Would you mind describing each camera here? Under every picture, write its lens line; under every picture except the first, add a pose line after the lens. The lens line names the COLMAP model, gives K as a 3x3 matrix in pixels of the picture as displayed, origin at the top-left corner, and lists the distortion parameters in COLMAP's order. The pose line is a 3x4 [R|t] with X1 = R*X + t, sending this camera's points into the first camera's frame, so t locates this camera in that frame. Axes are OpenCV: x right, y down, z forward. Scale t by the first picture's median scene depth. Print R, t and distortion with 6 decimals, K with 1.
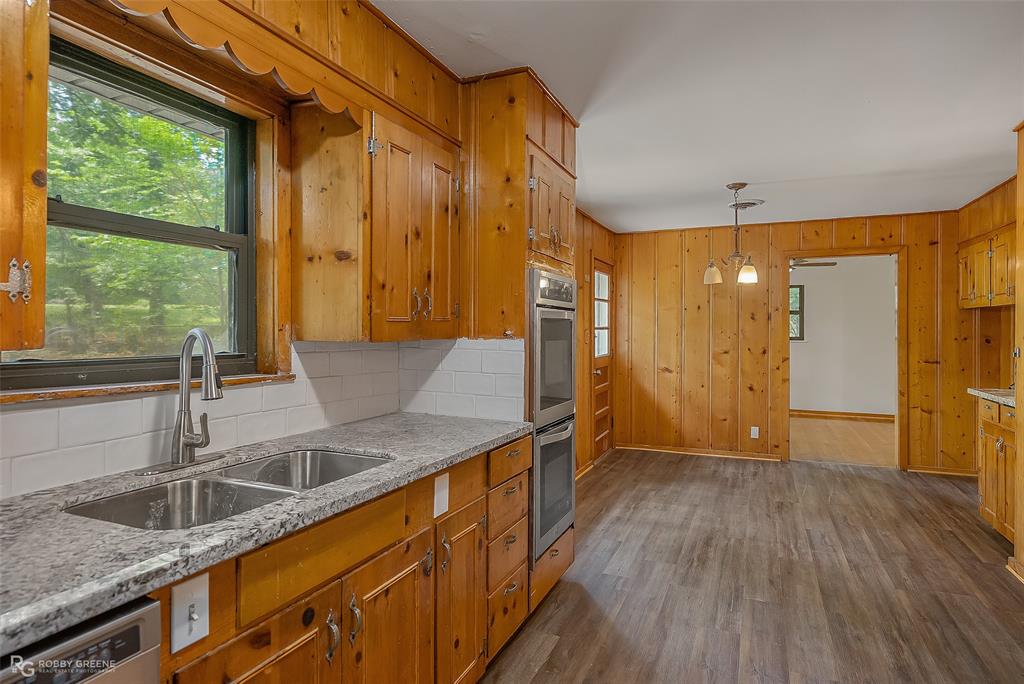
lens RADIAL K [[571.7, 0, 521.7], [0, 571.7, 331.4], [0, 0, 1]] dist [0.005398, -0.001648]
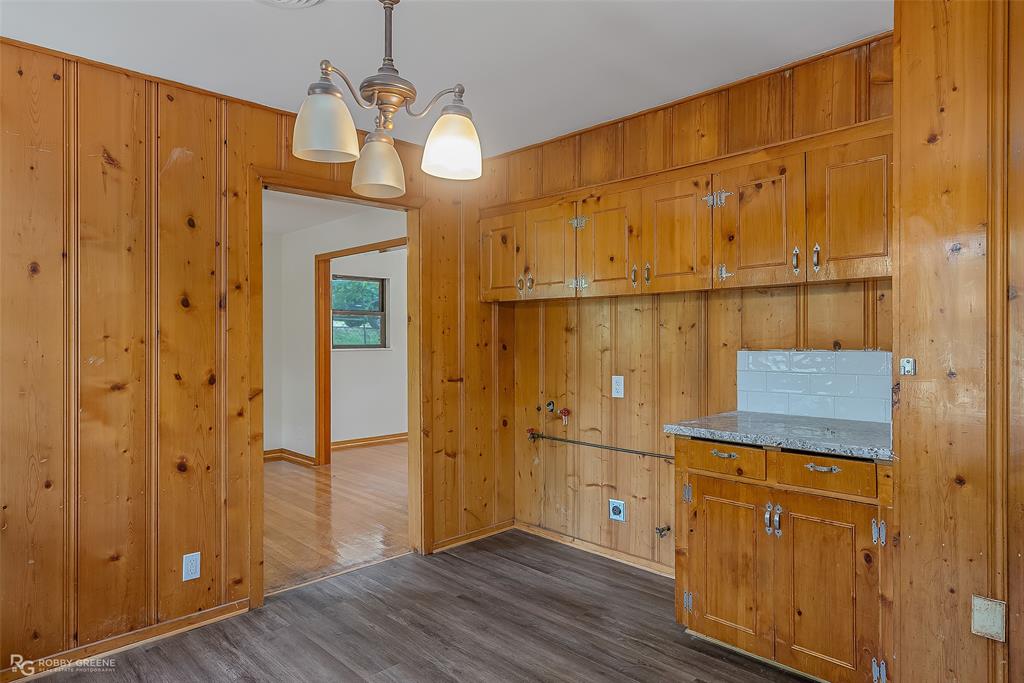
lens RADIAL K [[611.4, 0, 512.3], [0, 611.4, 340.3], [0, 0, 1]] dist [0.004408, 0.001398]
pose [[0.390118, -0.008566, 0.920725, 0.124466], [0.004190, 0.999963, 0.007527, 0.003191], [-0.920755, 0.000921, 0.390140, 0.994600]]
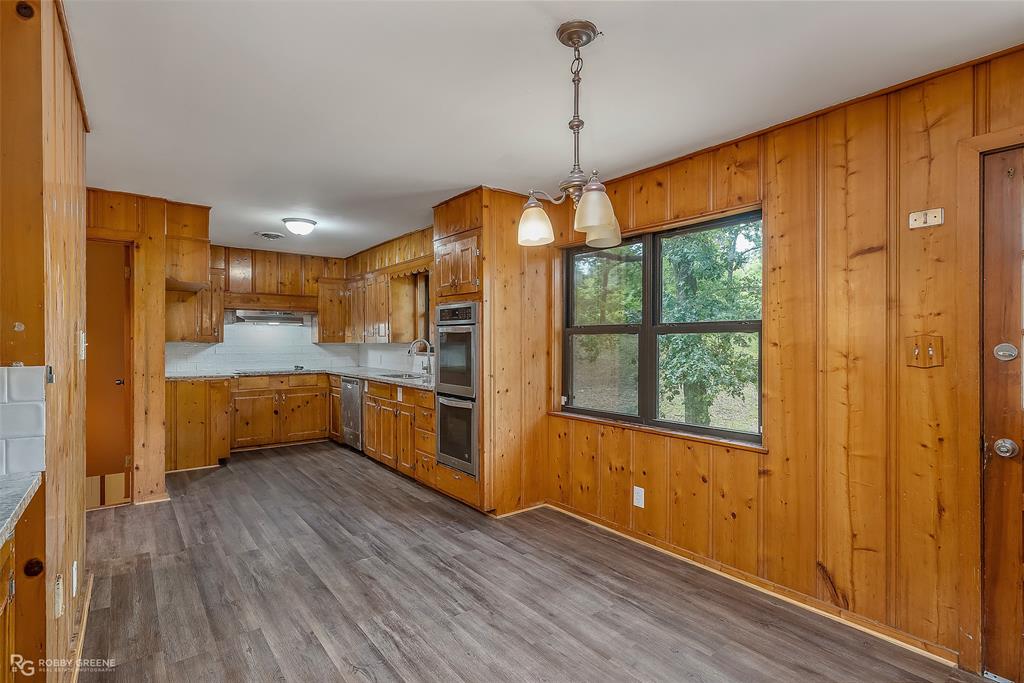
lens RADIAL K [[499.6, 0, 513.6], [0, 499.6, 342.0], [0, 0, 1]] dist [0.004108, 0.002030]
pose [[-0.488988, -0.000887, -0.872290, 0.937493], [-0.002714, 0.999996, 0.000504, 0.004275], [0.872287, 0.002614, -0.488988, 1.417100]]
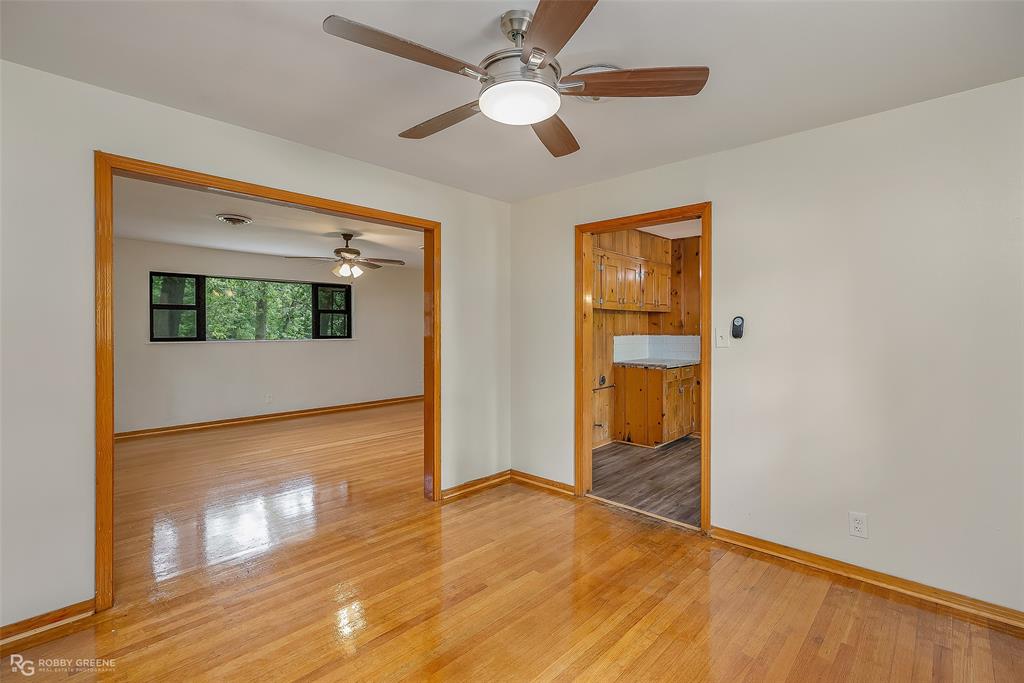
lens RADIAL K [[467.3, 0, 514.6], [0, 467.3, 335.1], [0, 0, 1]] dist [-0.009728, 0.000526]
pose [[-0.937039, -0.002571, 0.349216, 0.806884], [0.001197, 0.999943, 0.010575, 0.004734], [-0.349223, 0.010327, -0.936983, 2.594204]]
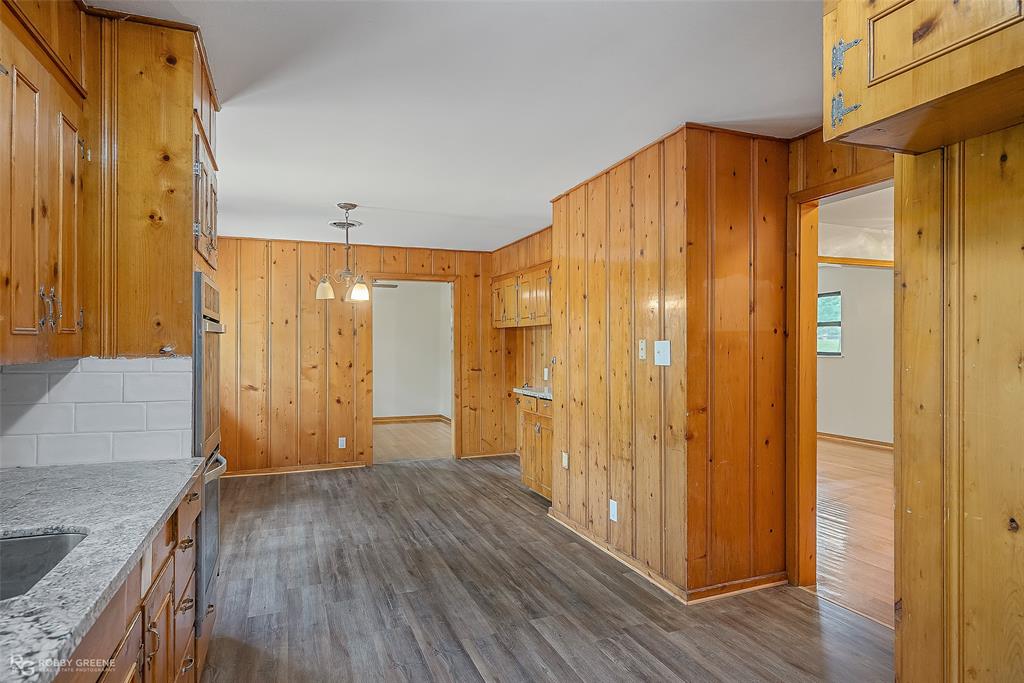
lens RADIAL K [[569.8, 0, 511.2], [0, 569.8, 345.6], [0, 0, 1]] dist [0.003293, -0.002258]
pose [[0.716948, -0.003868, 0.697116, -0.161355], [0.004210, 0.999990, 0.001219, -0.001524], [-0.697114, 0.002060, 0.716957, 0.063875]]
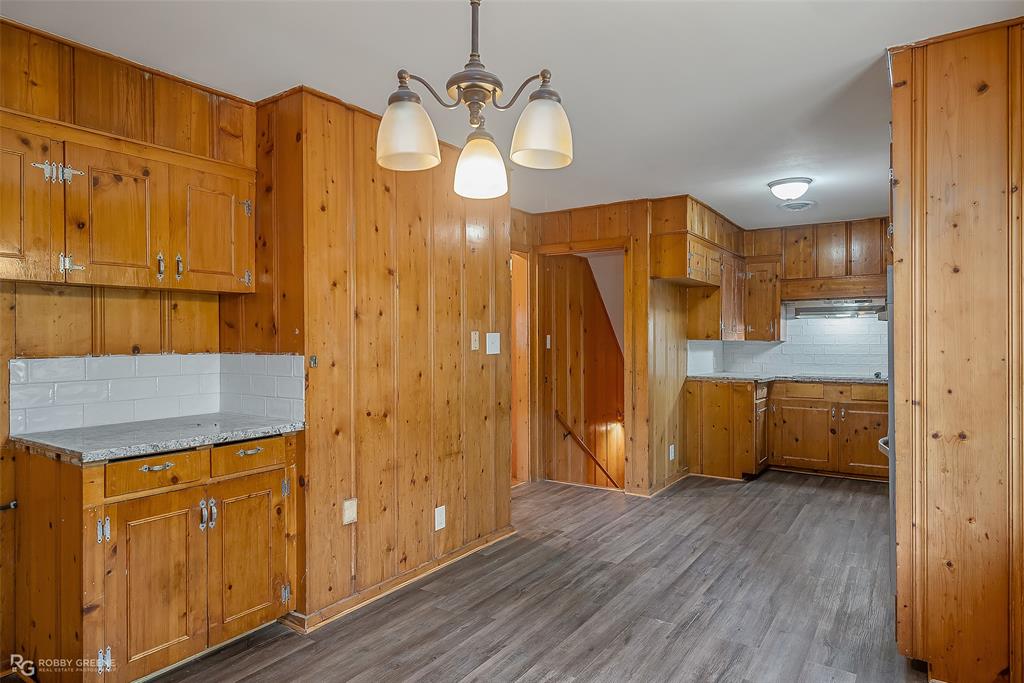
lens RADIAL K [[611.4, 0, 517.8], [0, 611.4, 343.1], [0, 0, 1]] dist [0.004408, 0.001398]
pose [[-0.982025, 0.002811, 0.188732, 0.358694], [0.003678, 0.999984, 0.004247, 0.006709], [-0.188717, 0.004865, -0.982019, 1.599634]]
